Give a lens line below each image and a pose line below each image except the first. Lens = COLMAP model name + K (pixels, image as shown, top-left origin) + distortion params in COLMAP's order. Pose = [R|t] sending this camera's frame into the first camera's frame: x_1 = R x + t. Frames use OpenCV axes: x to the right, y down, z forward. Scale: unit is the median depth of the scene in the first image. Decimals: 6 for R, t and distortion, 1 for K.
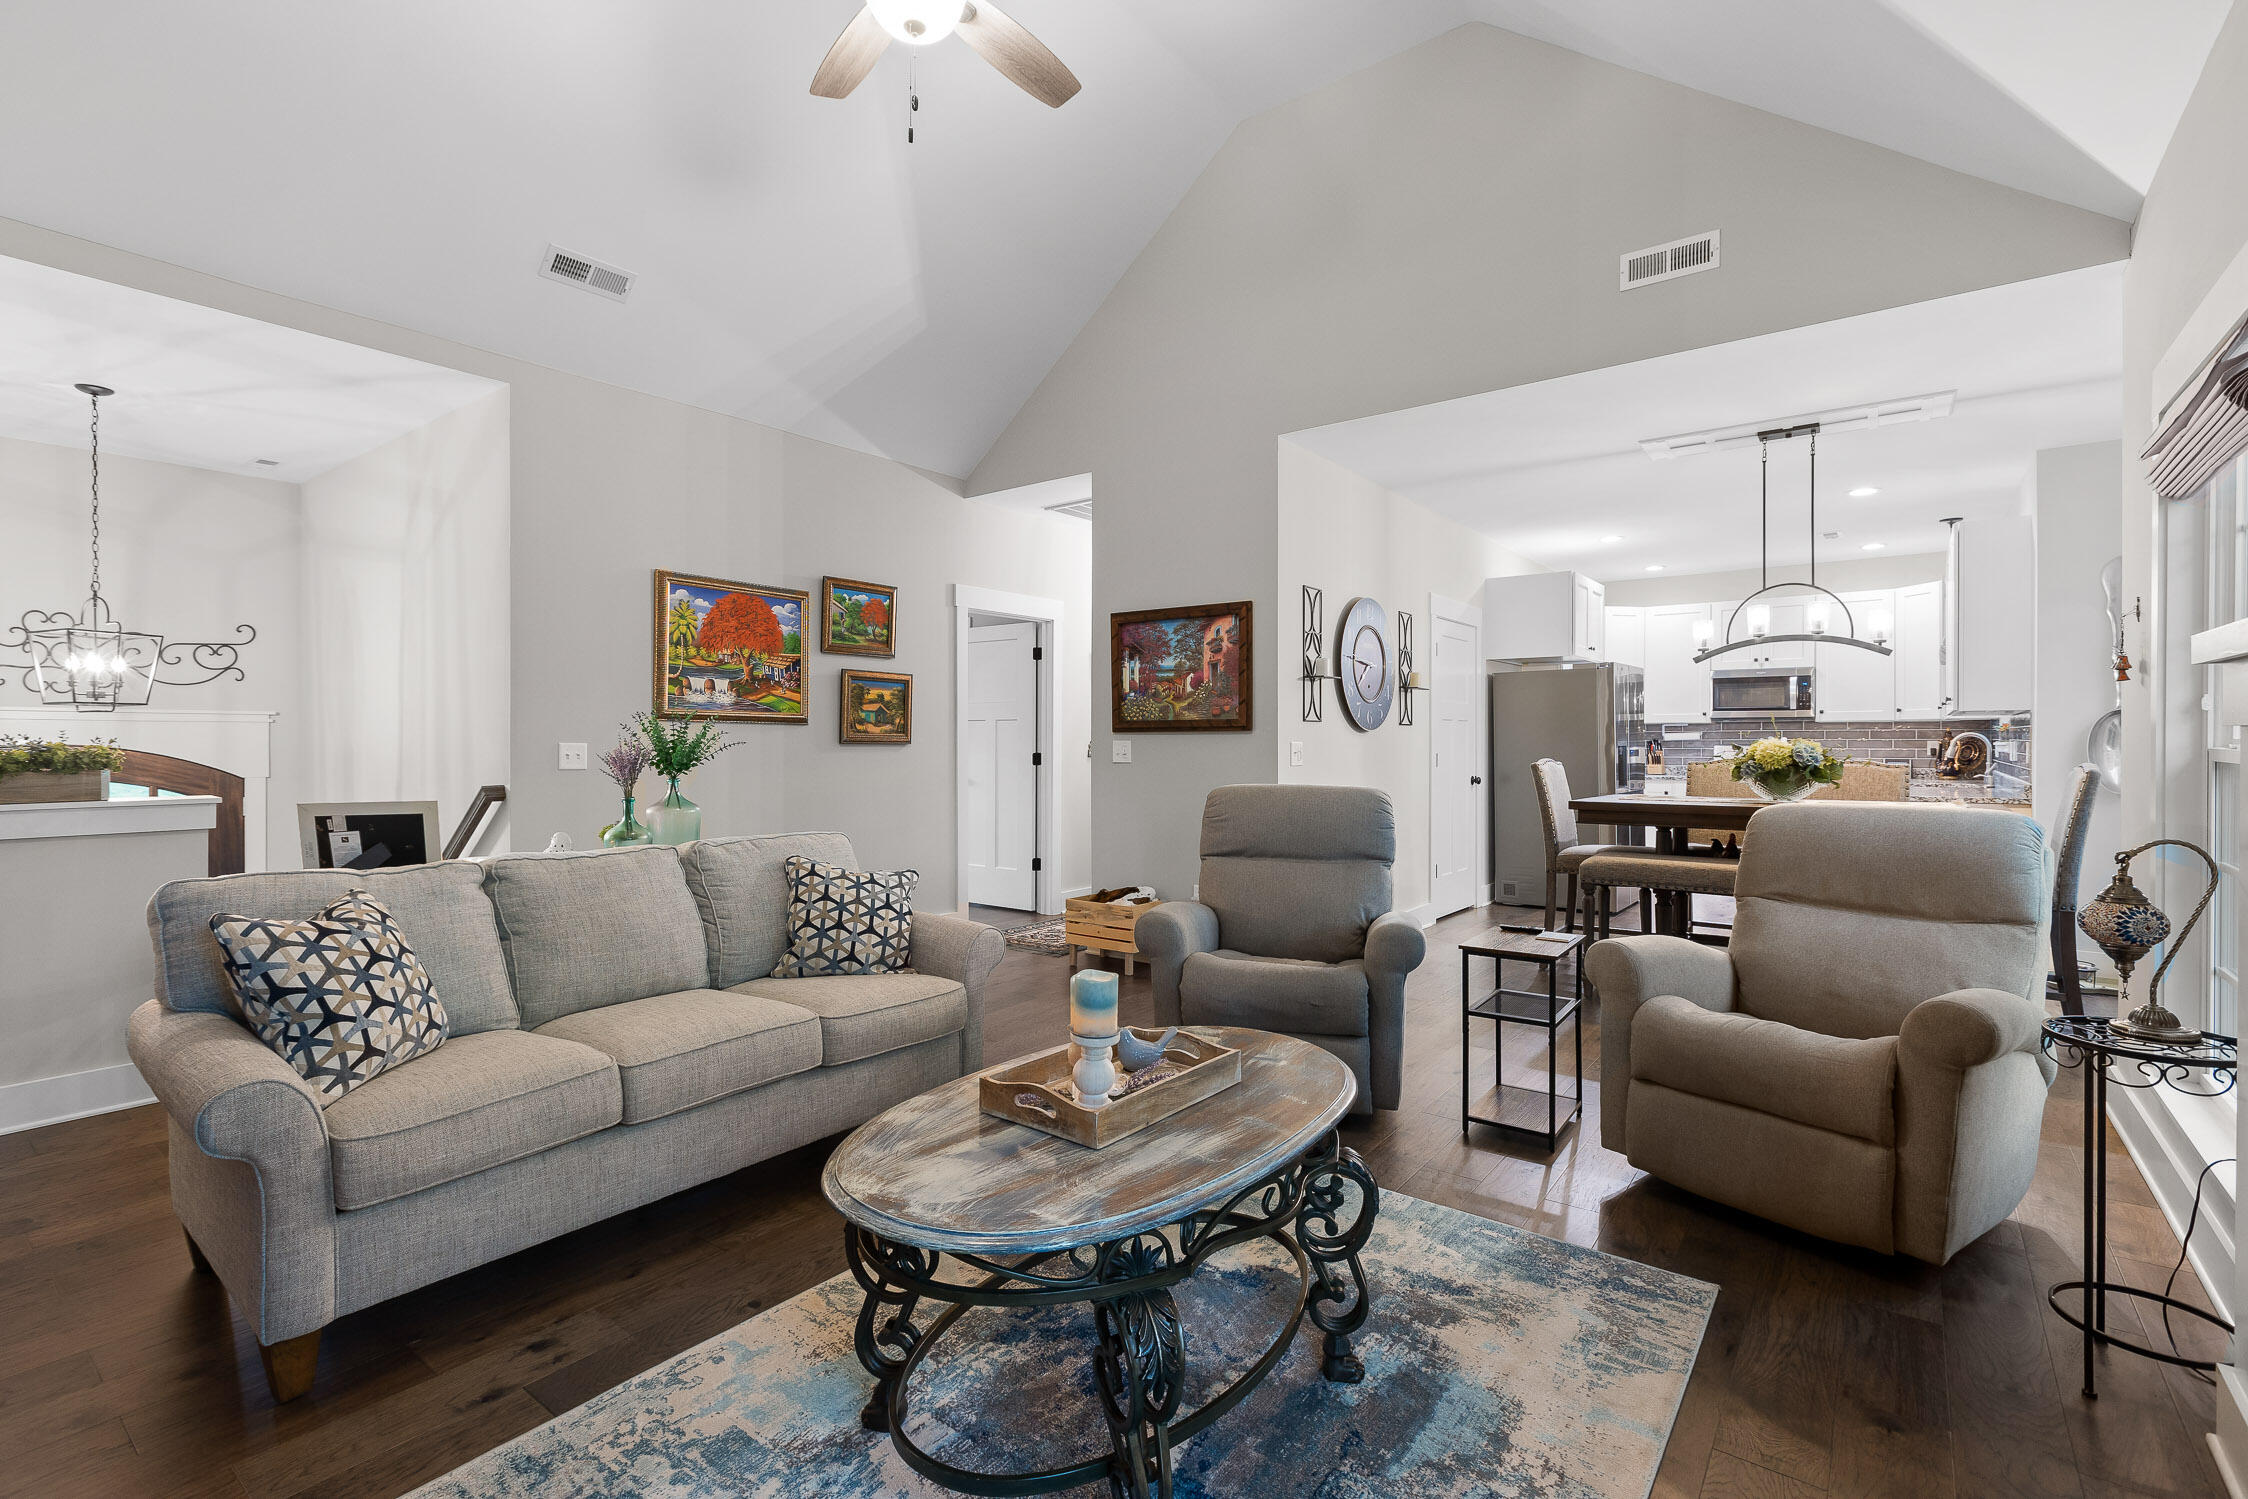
lens RADIAL K [[1017.6, 0, 1121.9], [0, 1017.6, 736.3], [0, 0, 1]] dist [-0.002311, 0.000706]
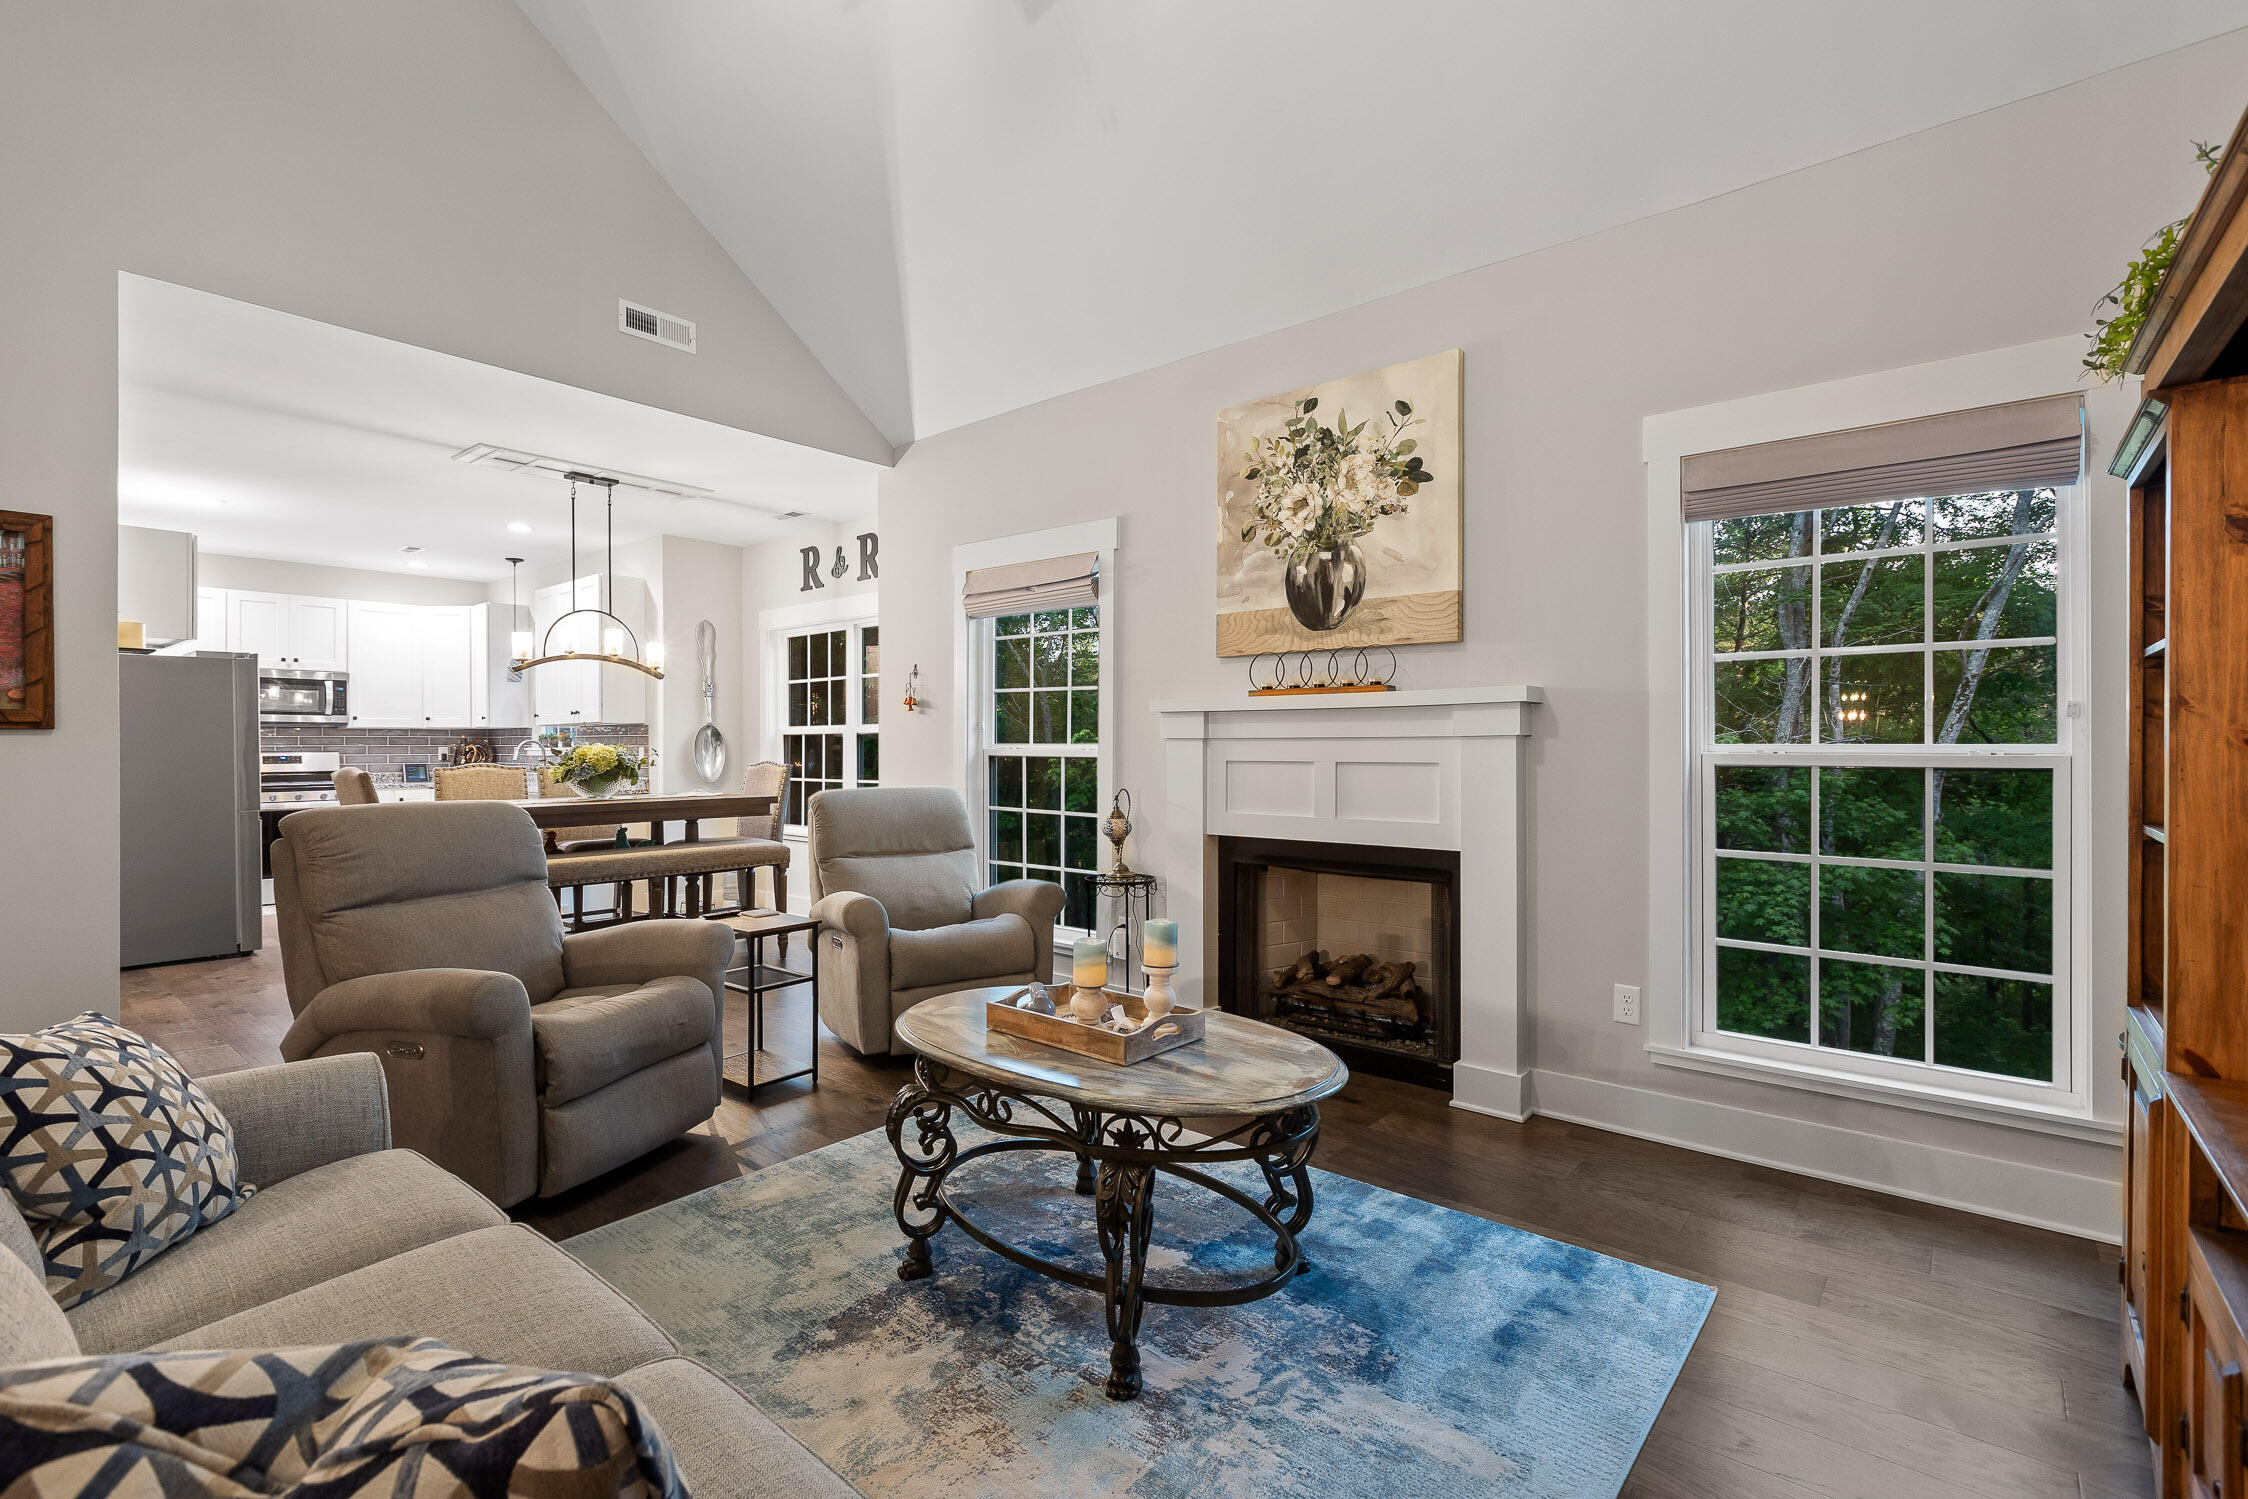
lens RADIAL K [[1015.2, 0, 1124.0], [0, 1015.2, 749.5], [0, 0, 1]] dist [0.000015, 0.000165]
pose [[0.042397, -0.002457, 0.999098, -0.437840], [-0.003584, 0.999990, 0.002611, 0.002650], [-0.999094, -0.003692, 0.042388, 0.325071]]
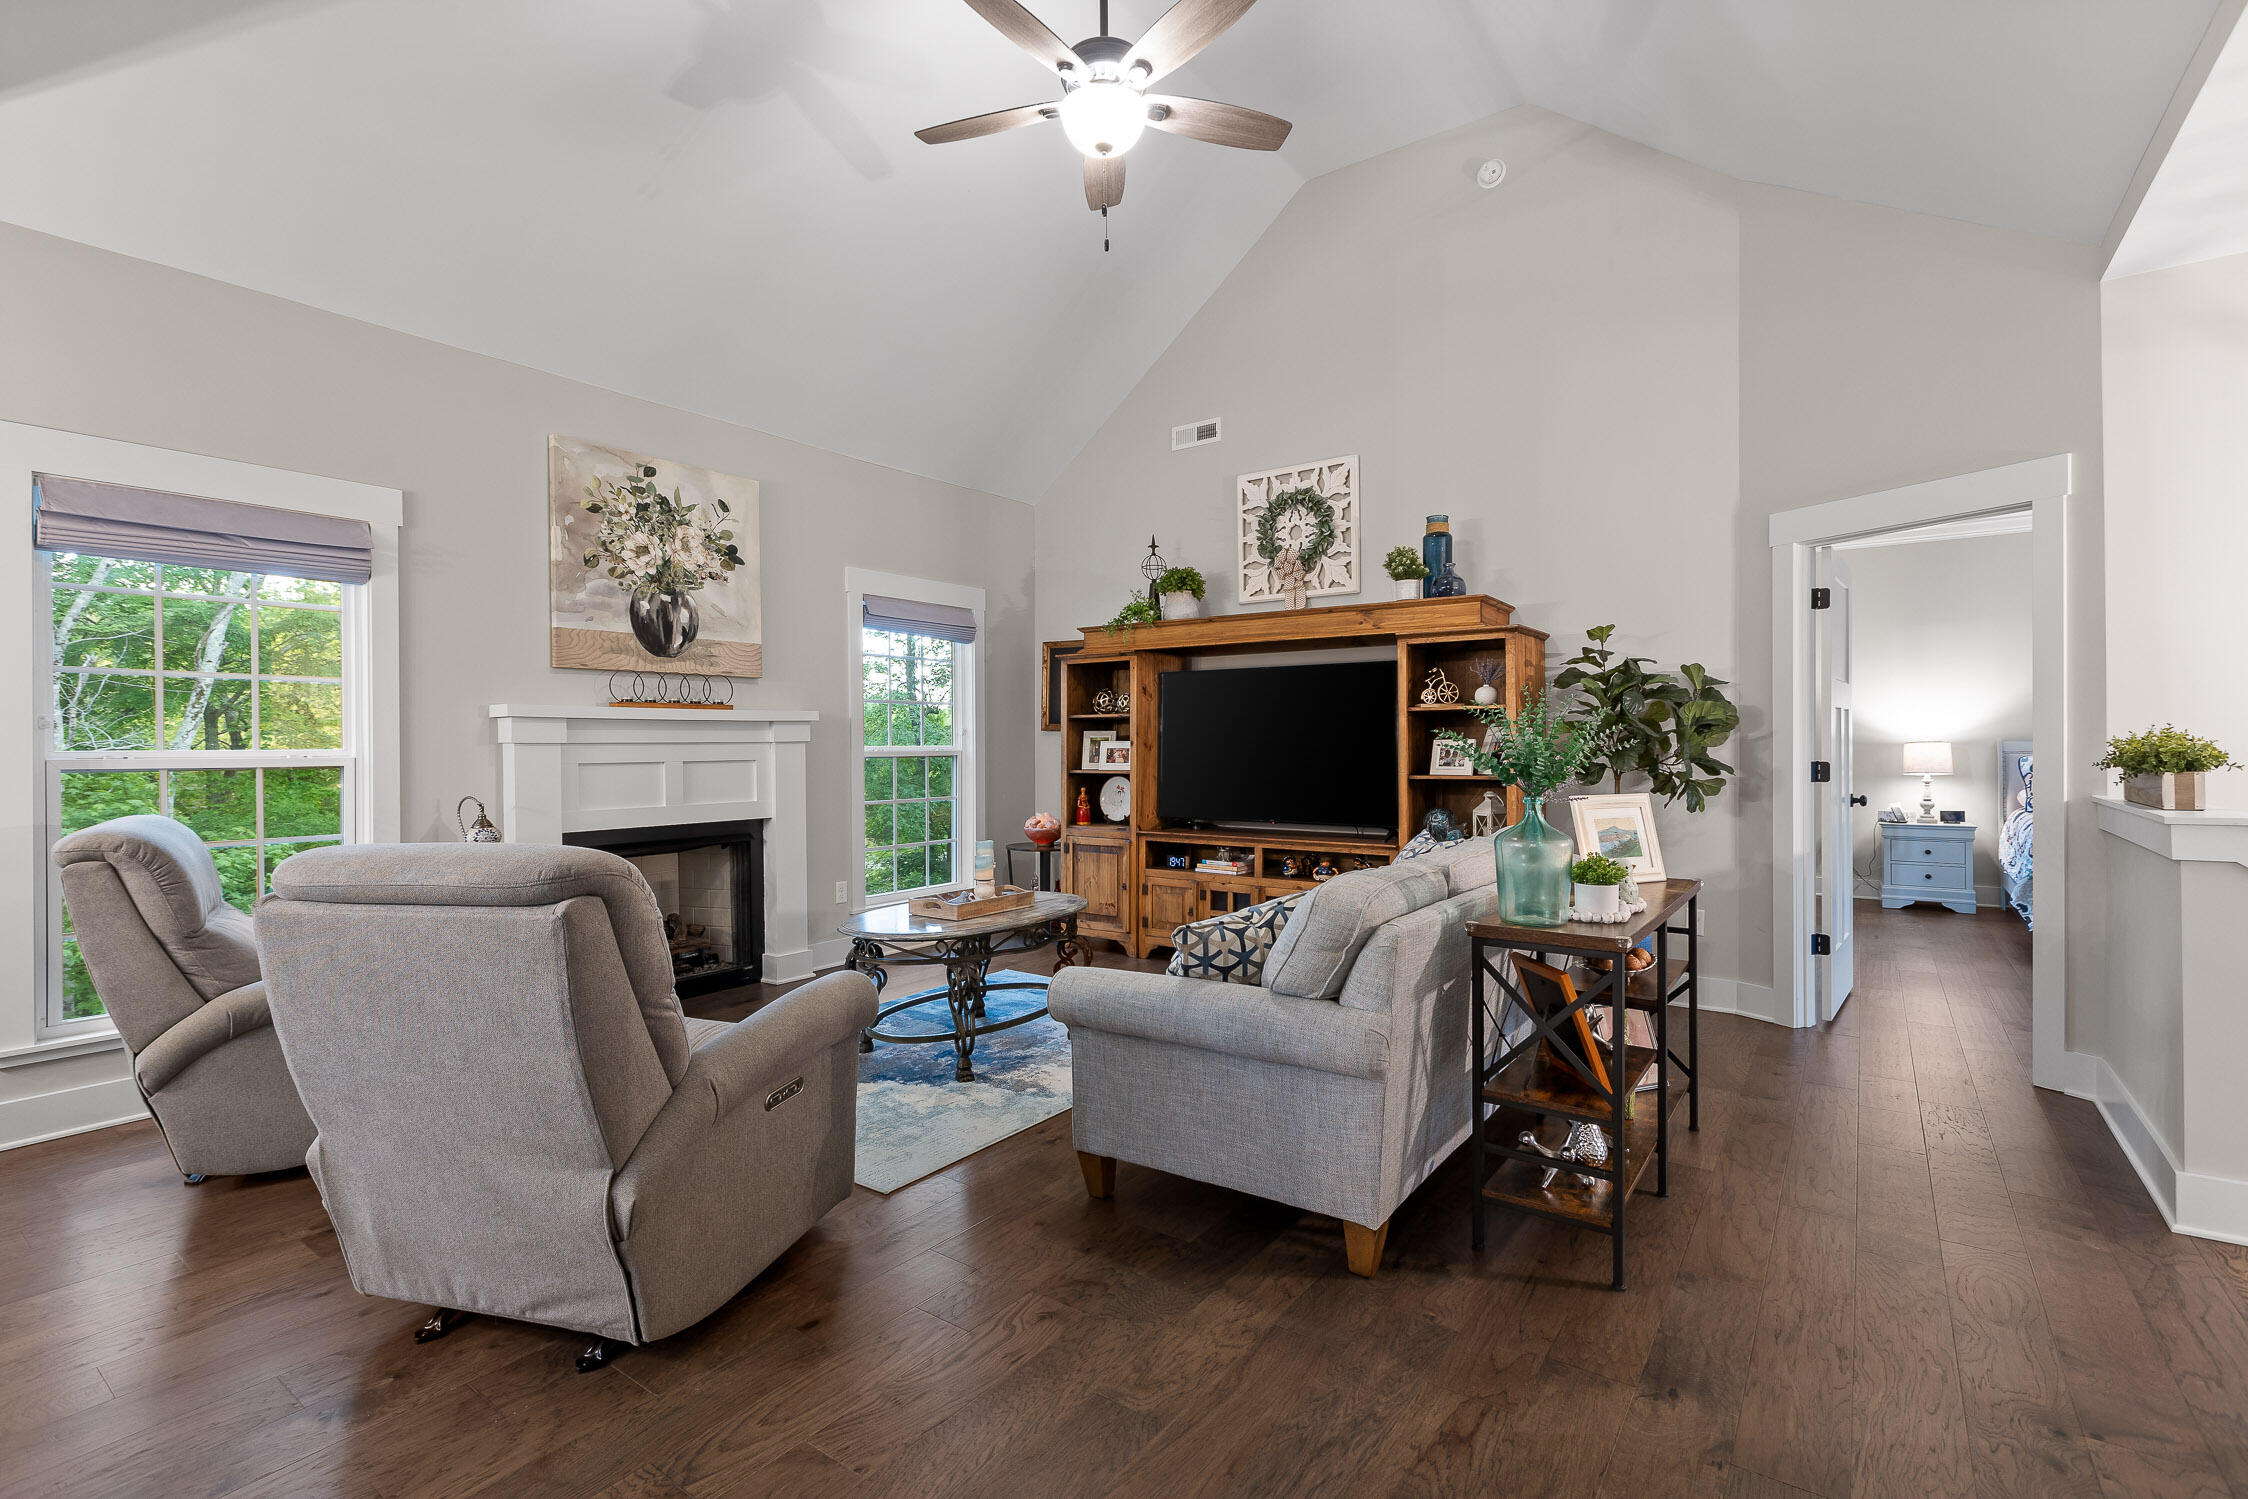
lens RADIAL K [[1015.2, 0, 1124.0], [0, 1015.2, 749.5], [0, 0, 1]] dist [0.000015, 0.000165]
pose [[-0.999702, 0.008440, -0.022897, -0.099902], [0.008381, 0.999961, 0.002671, 0.002769], [0.022918, 0.002478, -0.999734, 1.126771]]
